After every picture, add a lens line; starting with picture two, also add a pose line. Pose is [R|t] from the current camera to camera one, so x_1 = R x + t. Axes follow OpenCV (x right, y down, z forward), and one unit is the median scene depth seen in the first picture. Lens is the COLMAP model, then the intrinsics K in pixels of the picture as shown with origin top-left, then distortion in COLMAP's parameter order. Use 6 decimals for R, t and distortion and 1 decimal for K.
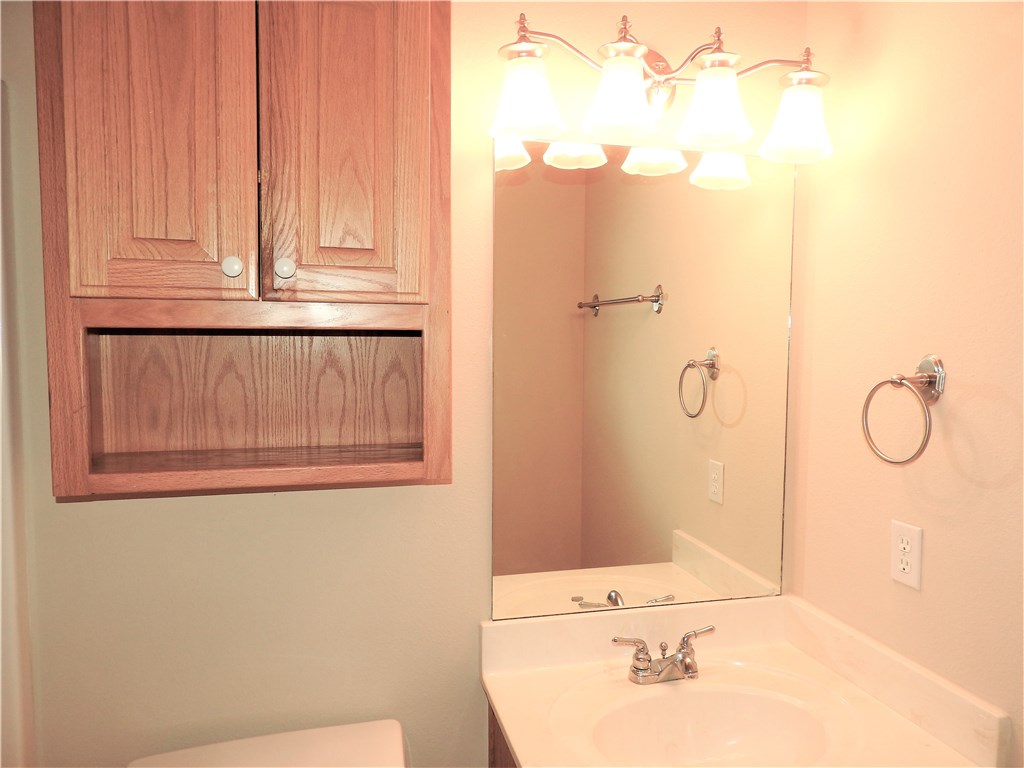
lens RADIAL K [[715.0, 0, 512.0], [0, 715.0, 384.0], [0, 0, 1]] dist [-0.002576, 0.000681]
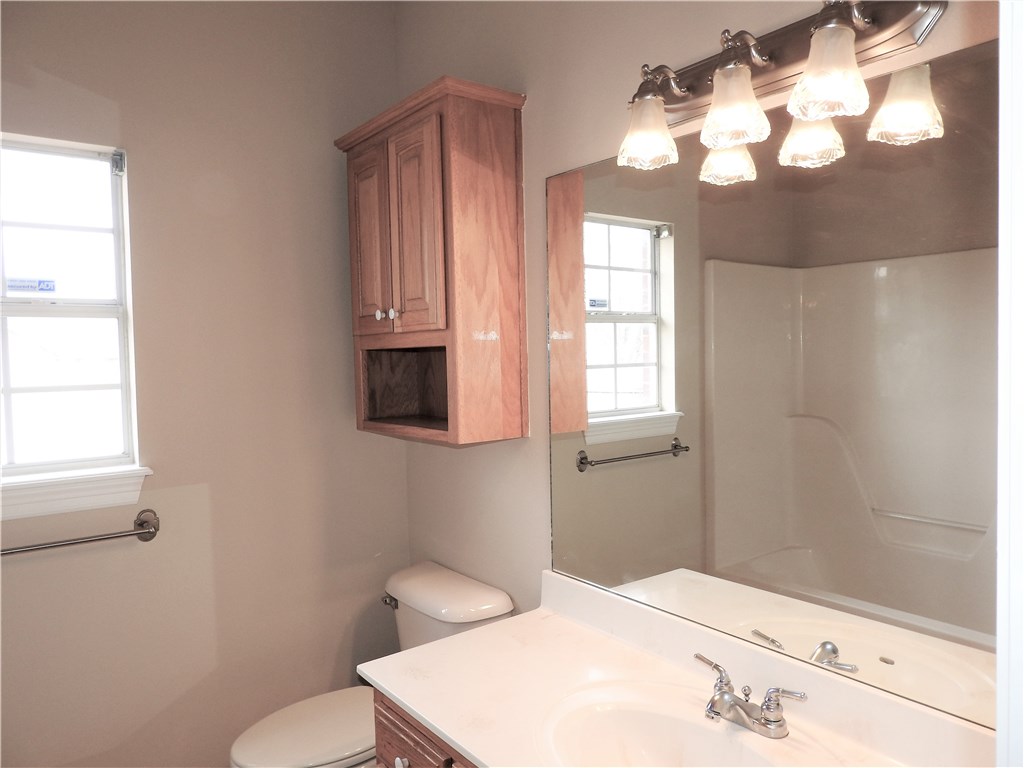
lens RADIAL K [[715.0, 0, 512.0], [0, 715.0, 384.0], [0, 0, 1]] dist [-0.002576, 0.000681]
pose [[0.369100, 0.013735, -0.929288, 0.932439], [-0.042818, 0.999080, -0.002240, 0.003130], [0.928403, 0.040617, 0.369348, 0.387473]]
